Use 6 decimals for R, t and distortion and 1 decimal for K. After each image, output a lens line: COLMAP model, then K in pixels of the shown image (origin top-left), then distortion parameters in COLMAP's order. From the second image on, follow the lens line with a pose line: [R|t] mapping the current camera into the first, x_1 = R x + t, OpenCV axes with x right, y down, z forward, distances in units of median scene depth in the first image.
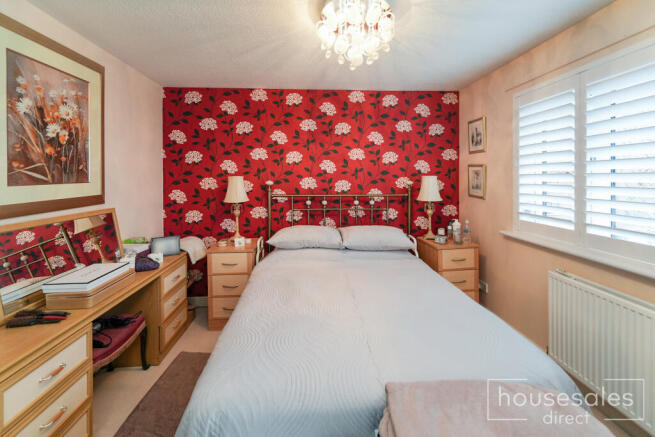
lens RADIAL K [[270.9, 0, 328.7], [0, 270.9, 221.1], [0, 0, 1]] dist [-0.000363, -0.000243]
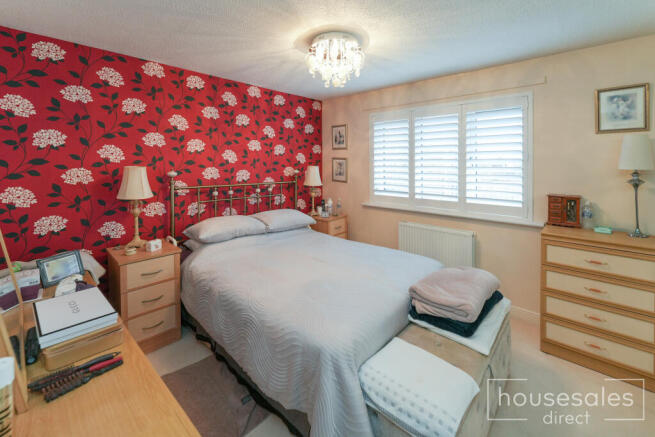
lens RADIAL K [[270.9, 0, 328.7], [0, 270.9, 221.1], [0, 0, 1]] dist [-0.000363, -0.000243]
pose [[0.728042, -0.135898, 0.671927, -0.462791], [0.104620, 0.990698, 0.087014, -0.012729], [-0.677502, 0.006947, 0.735488, 0.012259]]
